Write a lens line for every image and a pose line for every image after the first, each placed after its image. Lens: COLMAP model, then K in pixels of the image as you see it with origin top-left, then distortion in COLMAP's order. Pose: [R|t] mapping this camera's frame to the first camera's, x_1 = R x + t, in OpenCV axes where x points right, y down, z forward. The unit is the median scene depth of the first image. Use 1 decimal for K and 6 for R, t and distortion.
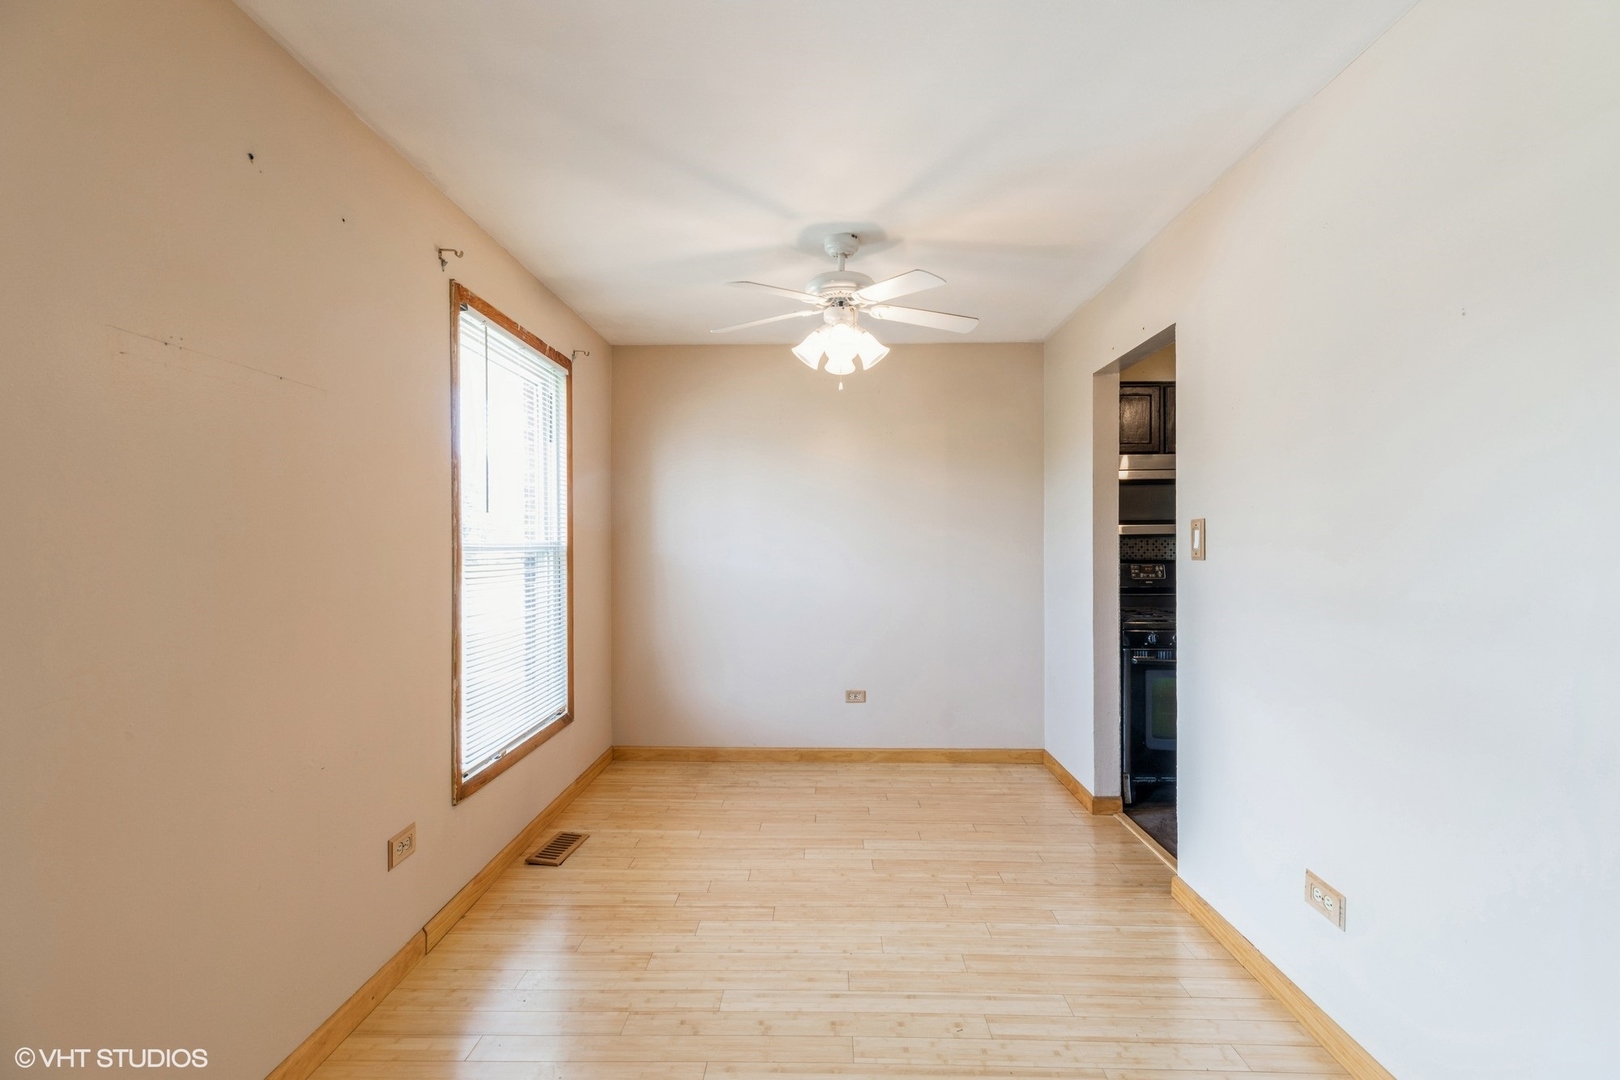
lens RADIAL K [[735.0, 0, 815.7], [0, 735.0, 544.9], [0, 0, 1]] dist [0.010807, -0.000279]
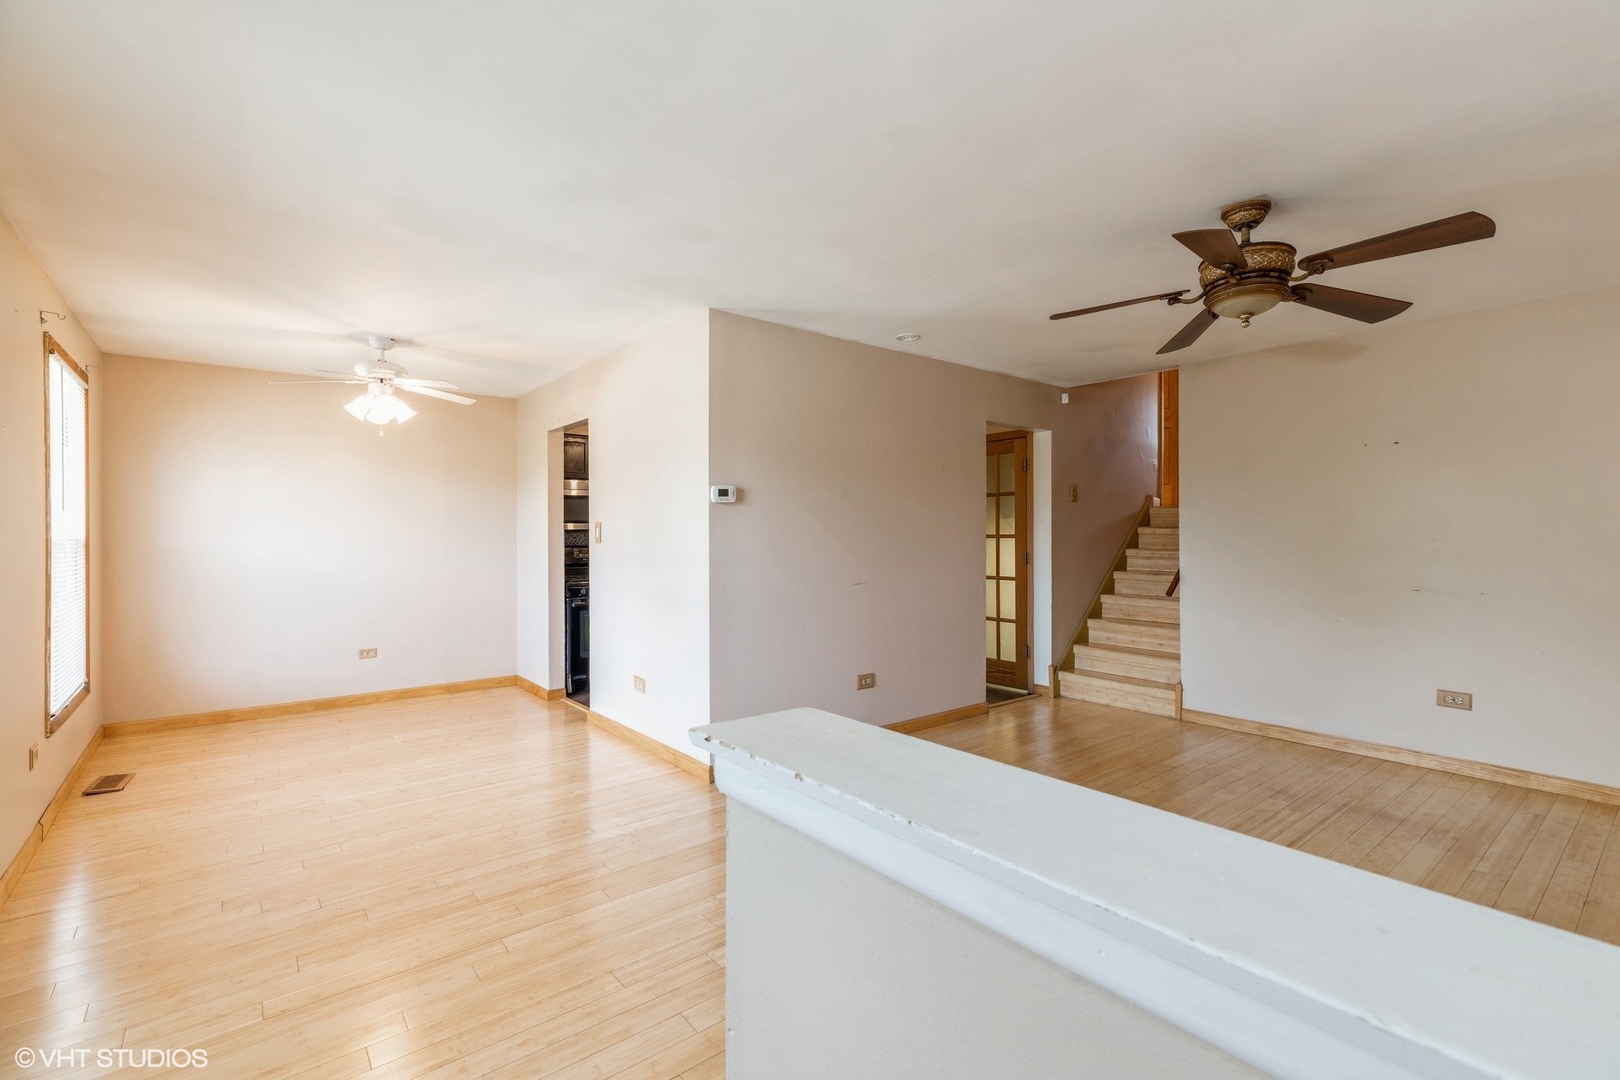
lens RADIAL K [[720.7, 0, 814.9], [0, 720.7, 531.3], [0, 0, 1]] dist [-0.001654, -0.000547]
pose [[0.768381, 0.001460, 0.639991, -0.213471], [0.004472, 0.999961, -0.007650, 0.004779], [-0.639977, 0.008740, 0.768344, -0.677071]]
